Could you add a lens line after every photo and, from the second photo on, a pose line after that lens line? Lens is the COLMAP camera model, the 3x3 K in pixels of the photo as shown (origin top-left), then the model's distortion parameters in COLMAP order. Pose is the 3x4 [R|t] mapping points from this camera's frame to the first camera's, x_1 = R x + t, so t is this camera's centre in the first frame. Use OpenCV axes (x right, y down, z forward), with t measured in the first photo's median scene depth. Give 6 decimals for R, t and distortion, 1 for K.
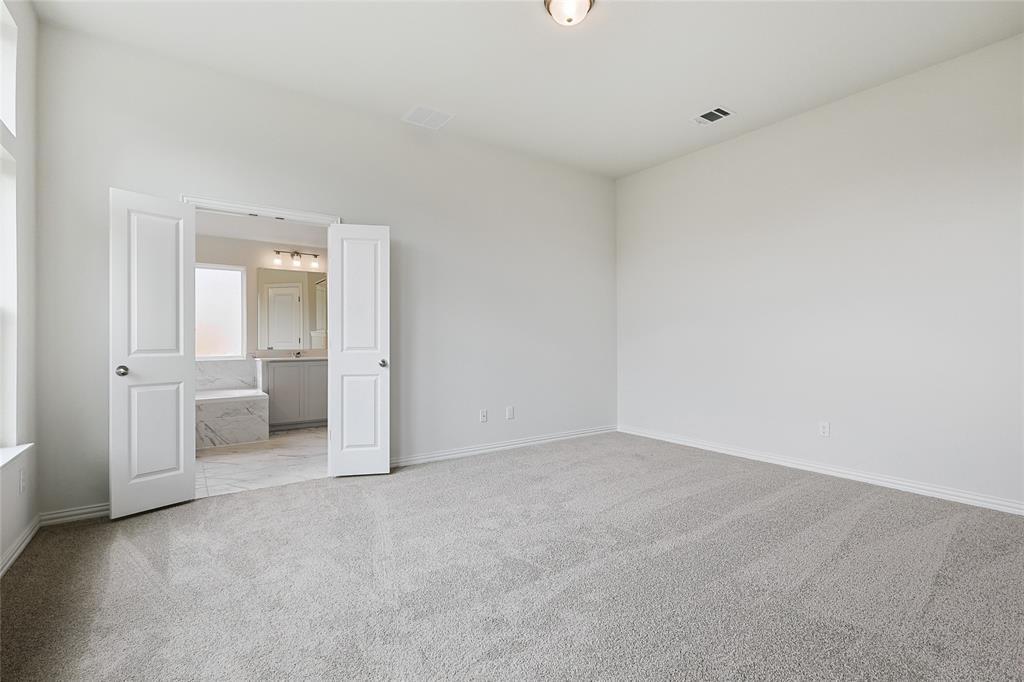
lens RADIAL K [[475.3, 0, 506.6], [0, 475.3, 342.3], [0, 0, 1]] dist [0.000951, 0.001688]
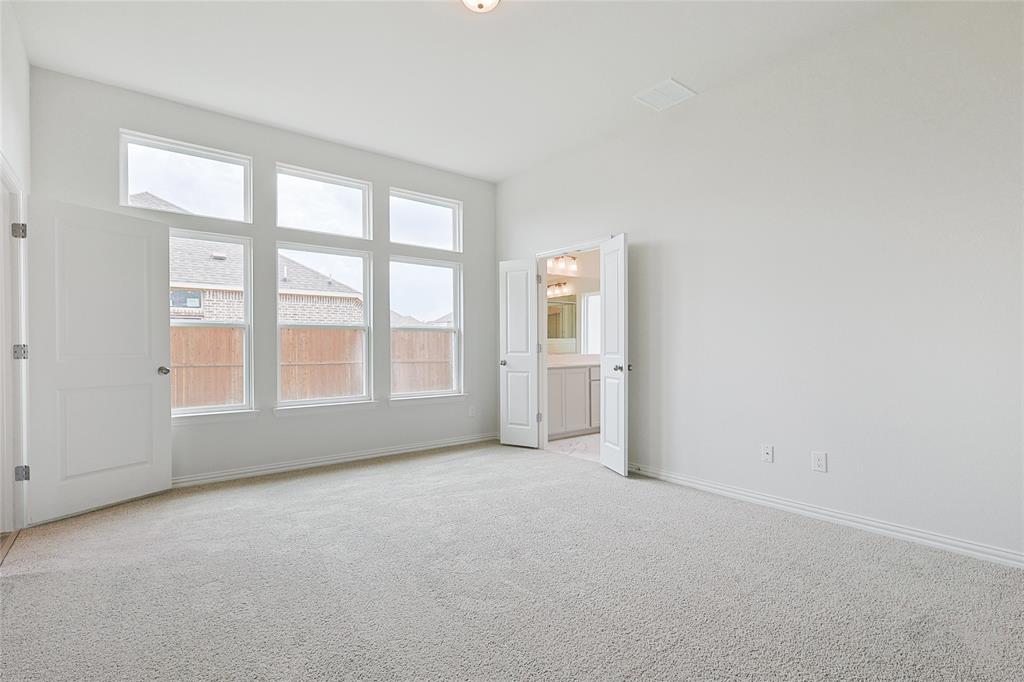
lens RADIAL K [[475.3, 0, 518.1], [0, 475.3, 342.6], [0, 0, 1]] dist [0.000951, 0.001688]
pose [[0.081815, -0.004836, -0.996636, 0.546505], [-0.003974, 0.999979, -0.005179, -0.002965], [0.996640, 0.004385, 0.081794, 0.499547]]
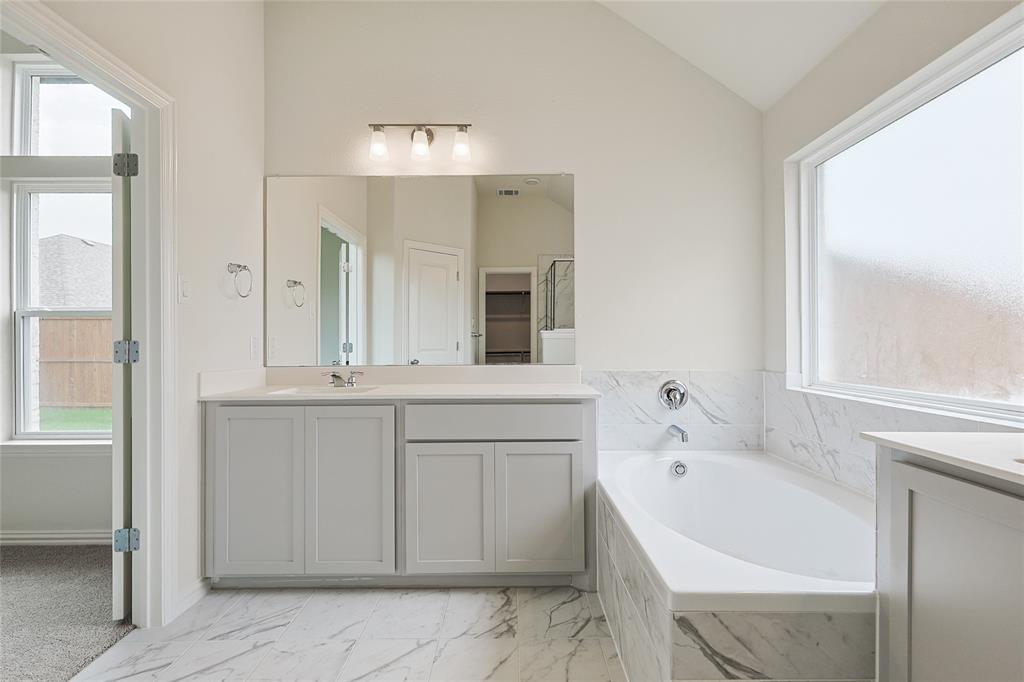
lens RADIAL K [[475.3, 0, 510.9], [0, 475.3, 340.9], [0, 0, 1]] dist [0.000951, 0.001688]
pose [[-0.558149, 0.000014, -0.829741, -0.275438], [-0.001540, 0.999998, 0.001052, -0.005491], [0.829740, 0.001865, -0.558148, 1.057549]]
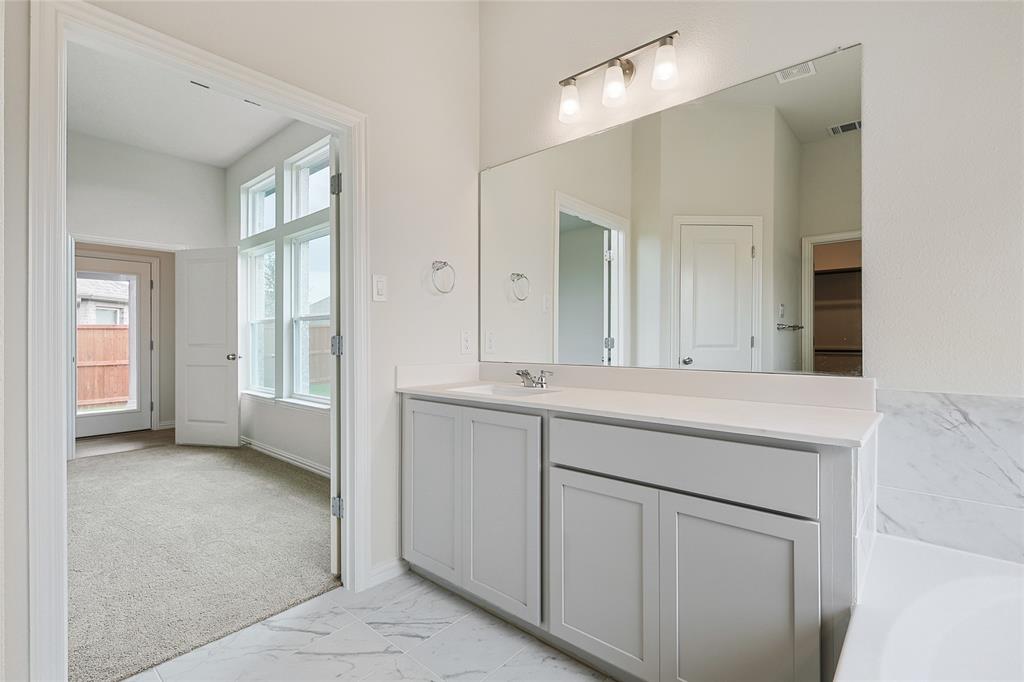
lens RADIAL K [[475.3, 0, 508.5], [0, 475.3, 338.3], [0, 0, 1]] dist [0.000951, 0.001688]
pose [[-0.967055, 0.002520, -0.254554, -0.450693], [0.000521, 0.999968, 0.007921, -0.005913], [0.254566, 0.007527, -0.967026, 1.056320]]
